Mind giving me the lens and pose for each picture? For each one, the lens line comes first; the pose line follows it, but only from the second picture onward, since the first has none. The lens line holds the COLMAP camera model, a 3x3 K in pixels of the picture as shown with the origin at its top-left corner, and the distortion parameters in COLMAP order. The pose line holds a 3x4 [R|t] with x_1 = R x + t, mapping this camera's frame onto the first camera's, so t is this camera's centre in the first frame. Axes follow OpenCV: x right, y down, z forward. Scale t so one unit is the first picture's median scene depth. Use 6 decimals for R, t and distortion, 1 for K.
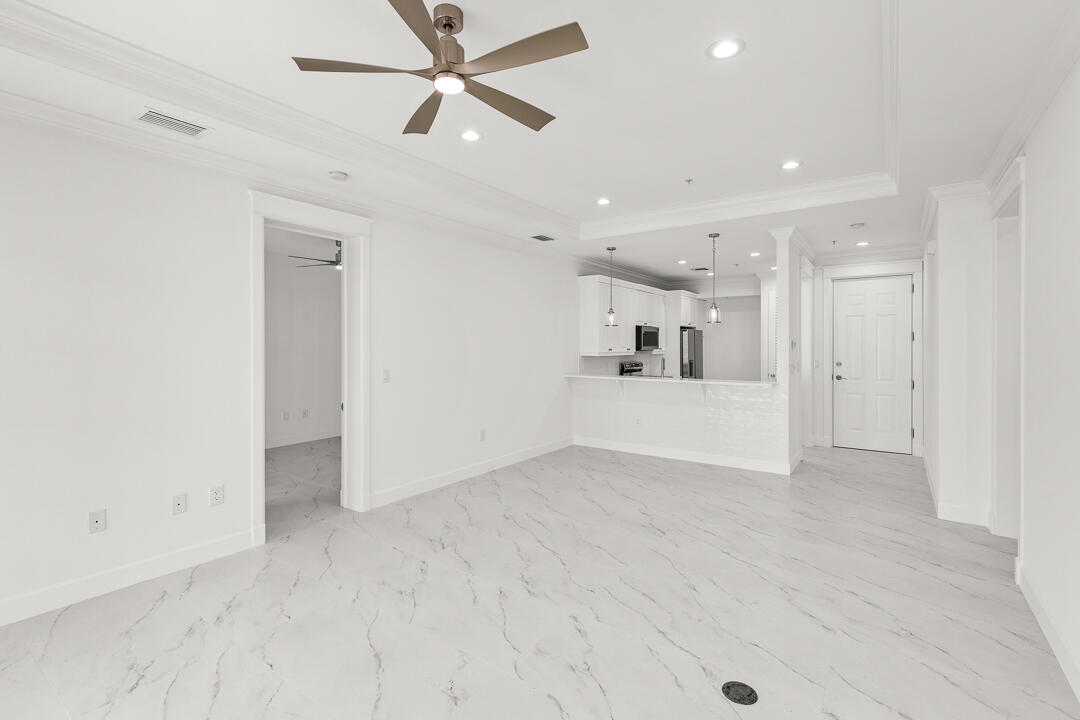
lens RADIAL K [[485.3, 0, 537.6], [0, 485.3, 351.8], [0, 0, 1]] dist [0.002875, -0.000550]
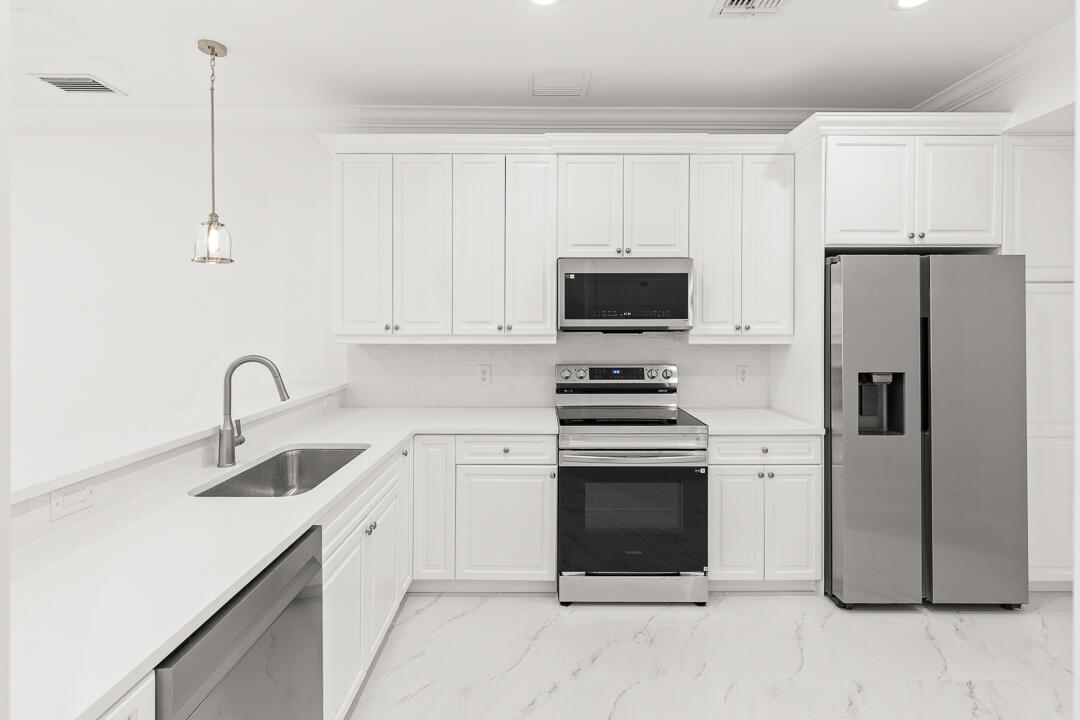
lens RADIAL K [[496.5, 0, 540.2], [0, 496.5, 323.2], [0, 0, 1]] dist [0.001126, -0.000512]
pose [[0.589039, 0.004480, -0.808092, 0.480741], [-0.013945, 0.999892, -0.004621, -0.006037], [0.807985, 0.013991, 0.589038, 0.792659]]
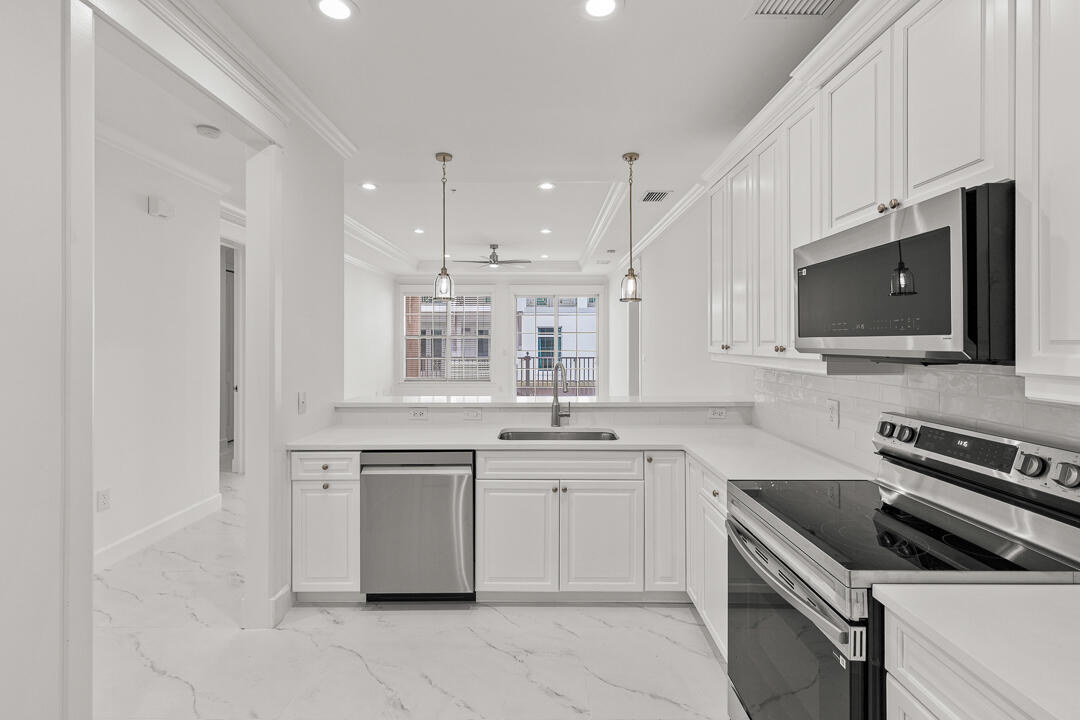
lens RADIAL K [[490.3, 0, 537.9], [0, 490.3, 340.3], [0, 0, 1]] dist [0.001801, -0.000344]
pose [[-0.811039, 0.001130, -0.584991, 0.445314], [-0.006722, 0.999914, 0.011251, -0.011003], [0.584953, 0.013058, -0.810962, 1.116199]]
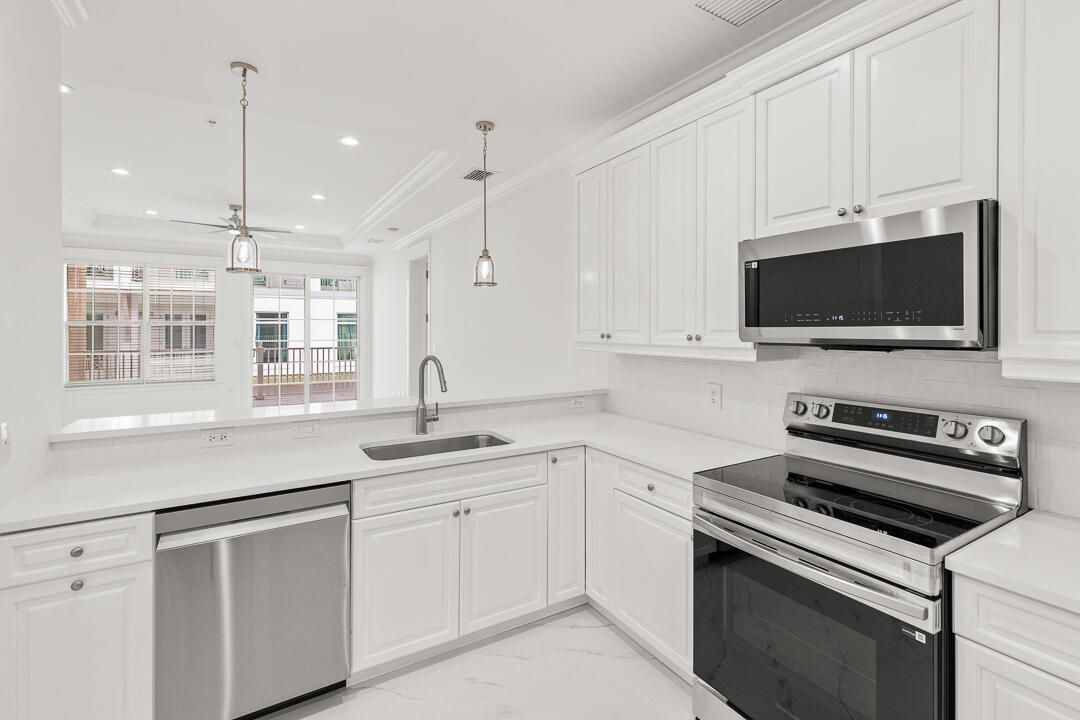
lens RADIAL K [[498.3, 0, 539.3], [0, 498.3, 328.3], [0, 0, 1]] dist [0.003877, -0.000054]
pose [[-0.388607, 0.001371, -0.921402, 0.475389], [-0.012384, 0.999901, 0.006711, -0.010359], [0.921320, 0.014018, -0.388552, 1.006357]]
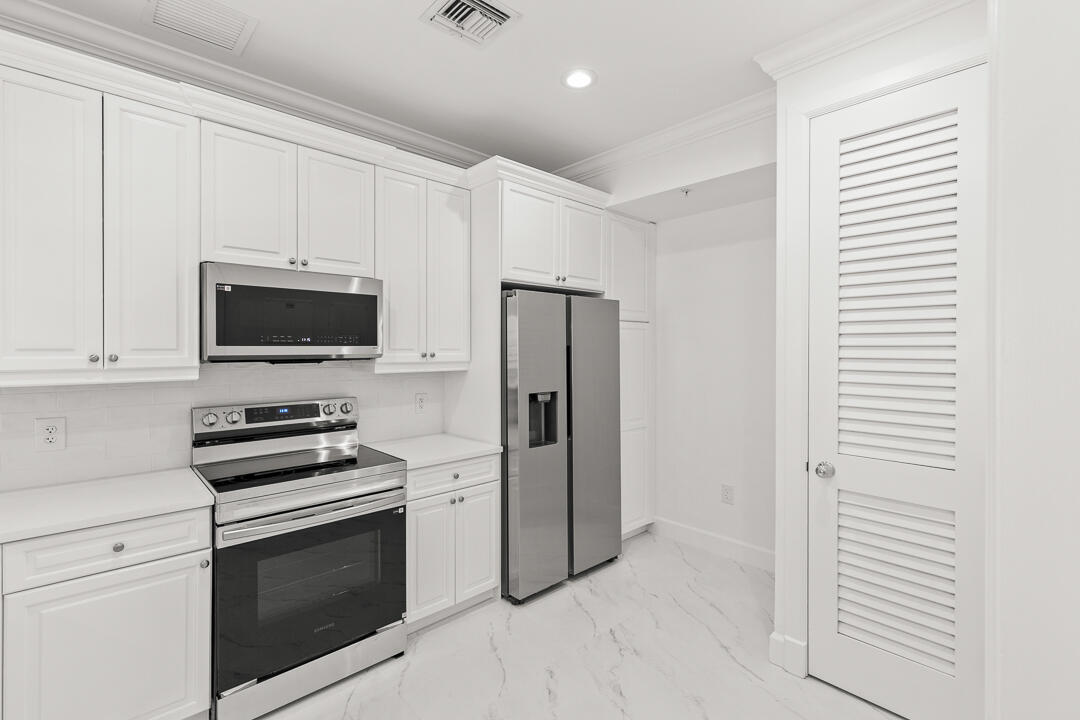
lens RADIAL K [[485.3, 0, 537.6], [0, 485.3, 351.8], [0, 0, 1]] dist [0.002875, -0.000550]
pose [[0.980828, 0.003975, -0.194835, 0.422631], [-0.005707, 0.999949, -0.008327, -0.006411], [0.194792, 0.009279, 0.980801, 0.798050]]
